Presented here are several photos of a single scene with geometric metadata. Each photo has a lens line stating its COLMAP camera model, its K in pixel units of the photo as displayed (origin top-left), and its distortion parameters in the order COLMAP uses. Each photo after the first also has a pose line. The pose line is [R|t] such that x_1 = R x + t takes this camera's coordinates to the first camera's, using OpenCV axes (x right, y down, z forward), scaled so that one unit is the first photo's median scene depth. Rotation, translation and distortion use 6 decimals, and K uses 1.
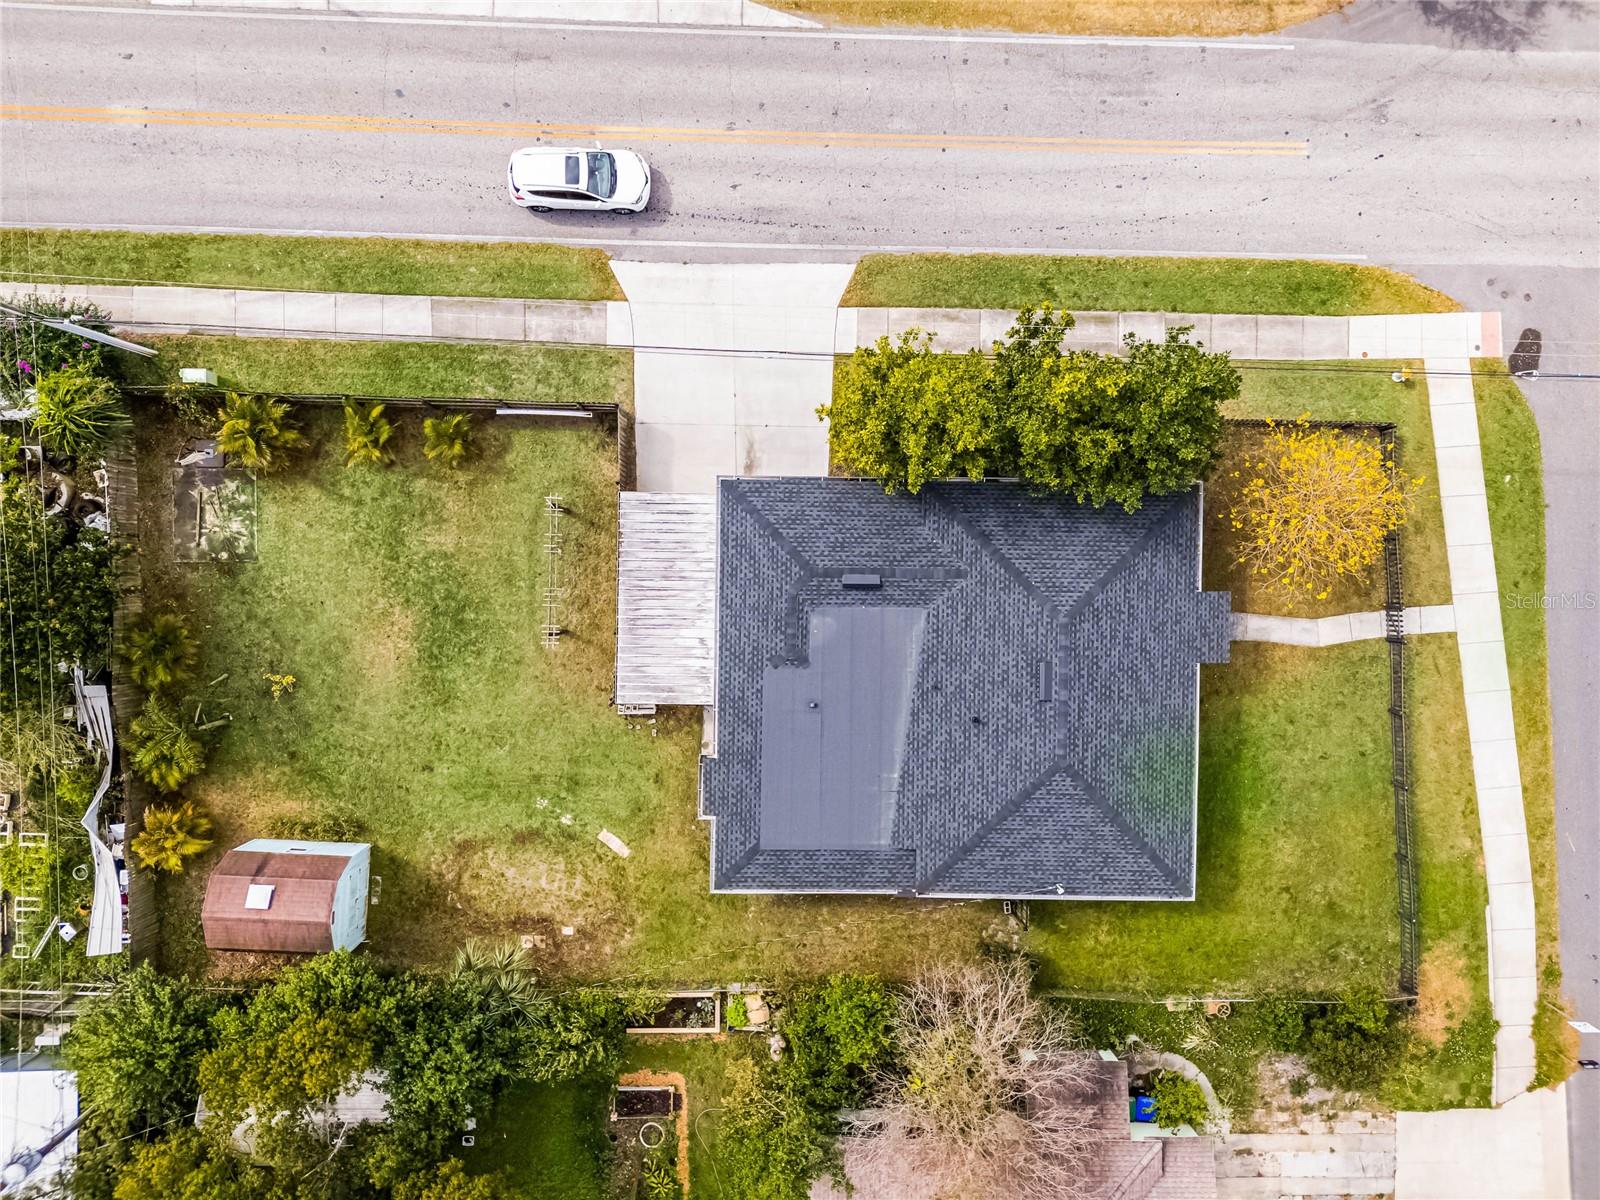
lens RADIAL K [[1171.7, 0, 800.0], [0, 1171.7, 600.0], [0, 0, 1]] dist [0.064567, -0.059550]
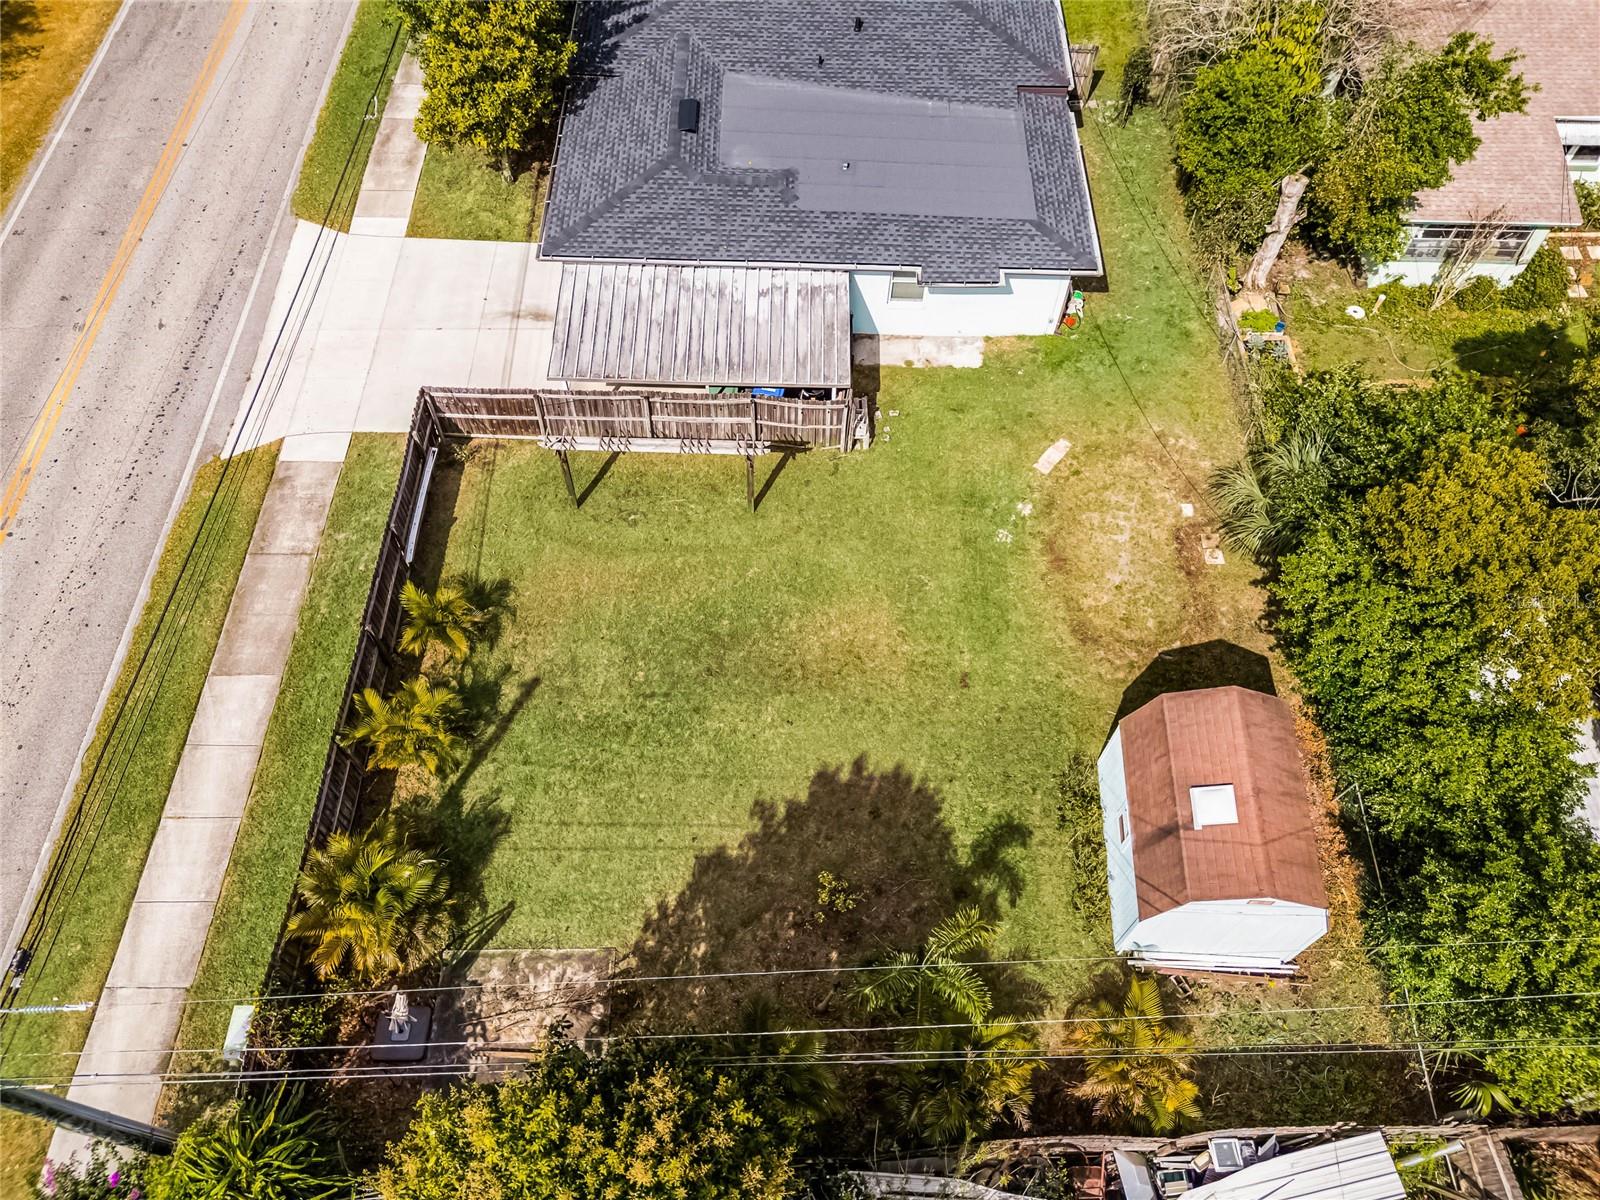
lens RADIAL K [[1169.7, 0, 799.7], [0, 1169.7, 605.0], [0, 0, 1]] dist [0.063536, -0.058096]
pose [[-0.003985, -0.861458, 0.507813, -0.592408], [0.999982, -0.001163, 0.005875, 0.050659], [-0.004471, 0.507828, 0.861447, 0.439015]]
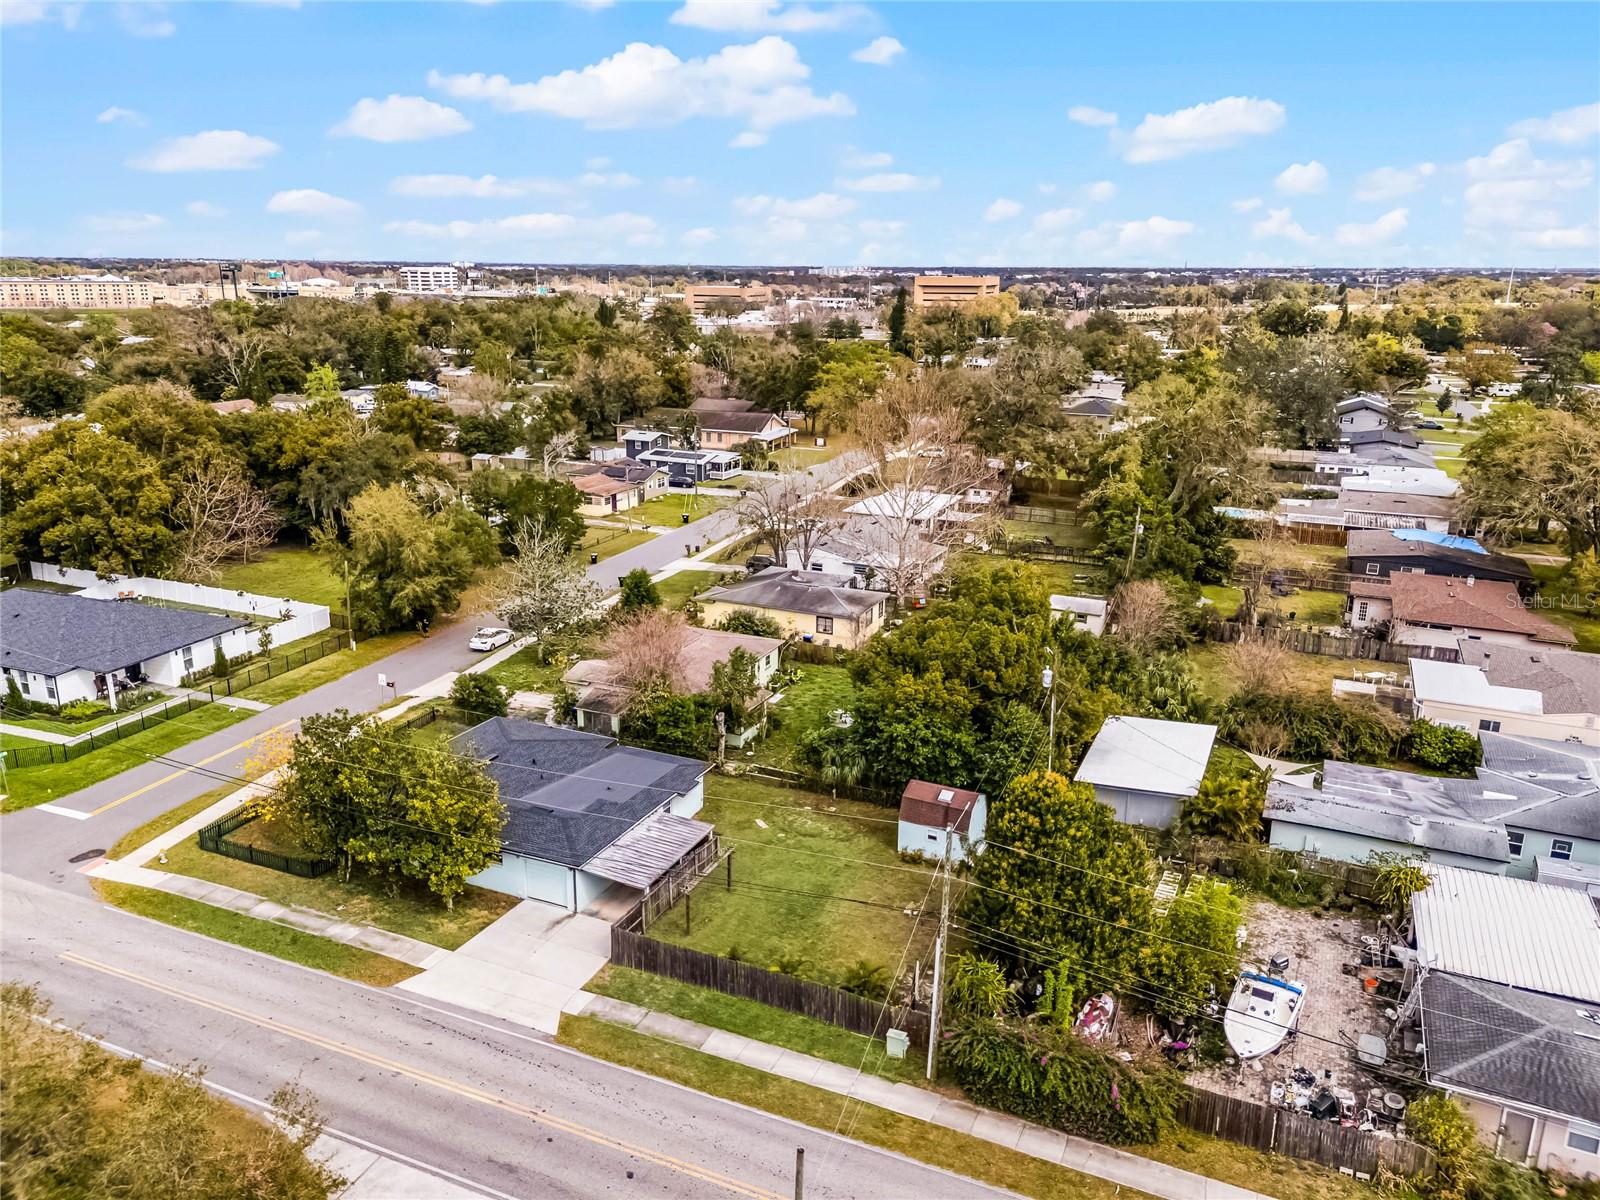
lens RADIAL K [[1171.7, 0, 799.2], [0, 1171.7, 602.9], [0, 0, 1]] dist [0.082438, -0.088764]
pose [[-0.914788, -0.143326, 0.377652, -0.781875], [0.403174, -0.266607, 0.875427, -1.126149], [-0.024787, 0.953089, 0.301674, 0.209621]]
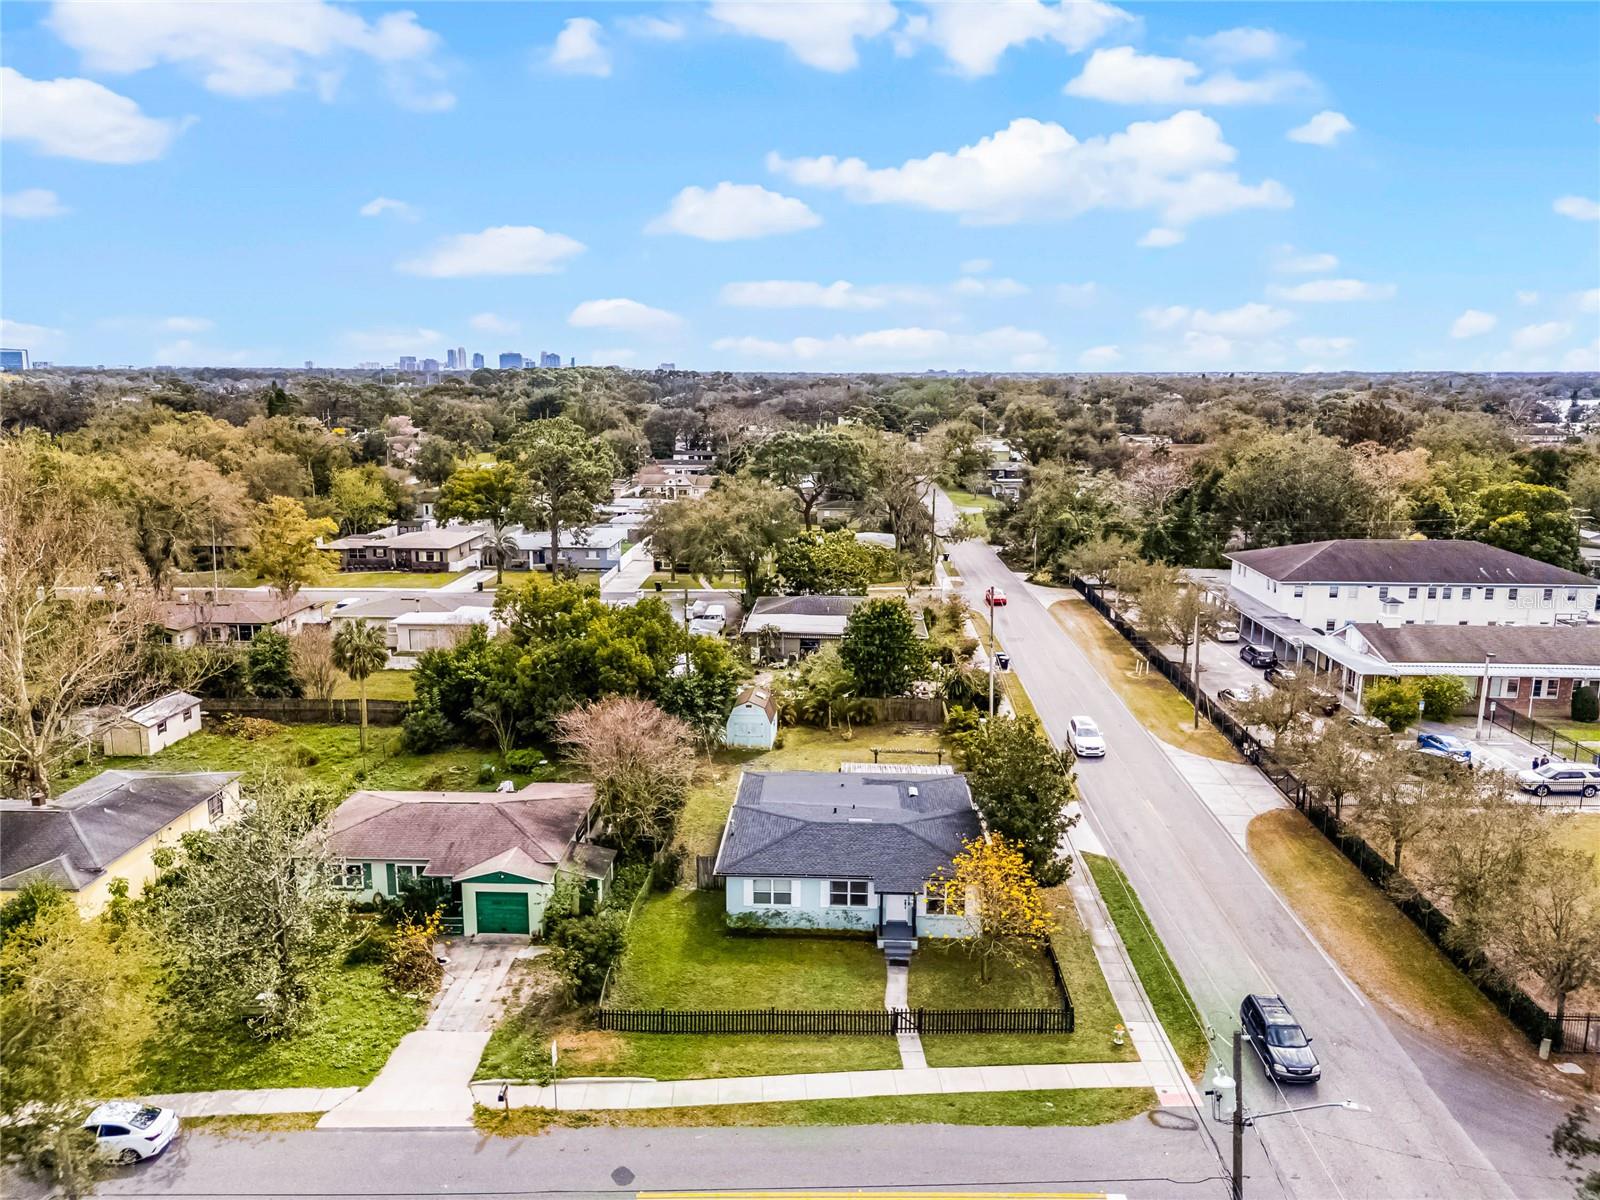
lens RADIAL K [[1171.7, 0, 800.0], [0, 1171.7, 600.0], [0, 0, 1]] dist [0.064567, -0.059550]
pose [[-0.027170, 0.167239, -0.985542, 1.624135], [-0.999391, -0.026121, 0.023120, 0.113381], [-0.021877, 0.985570, 0.167847, 0.385219]]
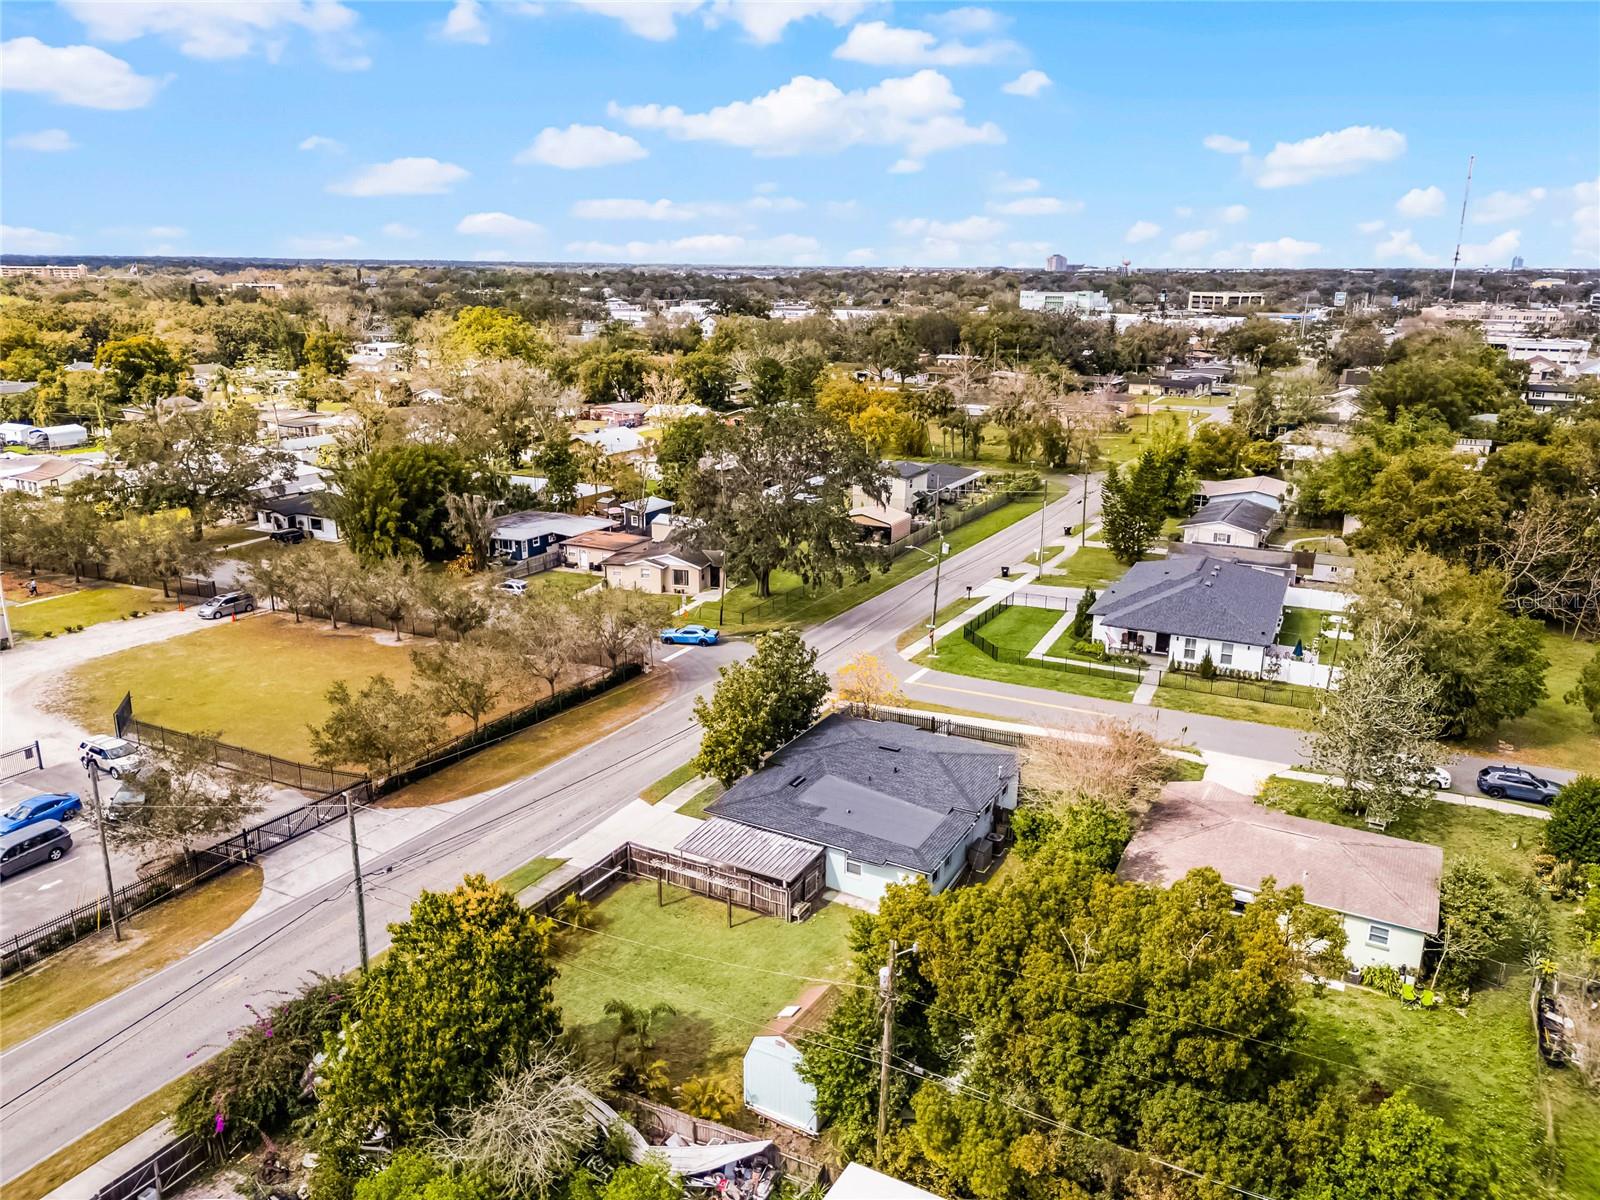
lens RADIAL K [[1171.7, 0, 799.2], [0, 1171.7, 602.9], [0, 0, 1]] dist [0.082438, -0.088764]
pose [[0.473435, -0.266087, 0.839677, -1.247009], [0.880608, 0.121665, -0.457959, 0.702880], [0.019698, 0.956240, 0.291919, 0.211229]]
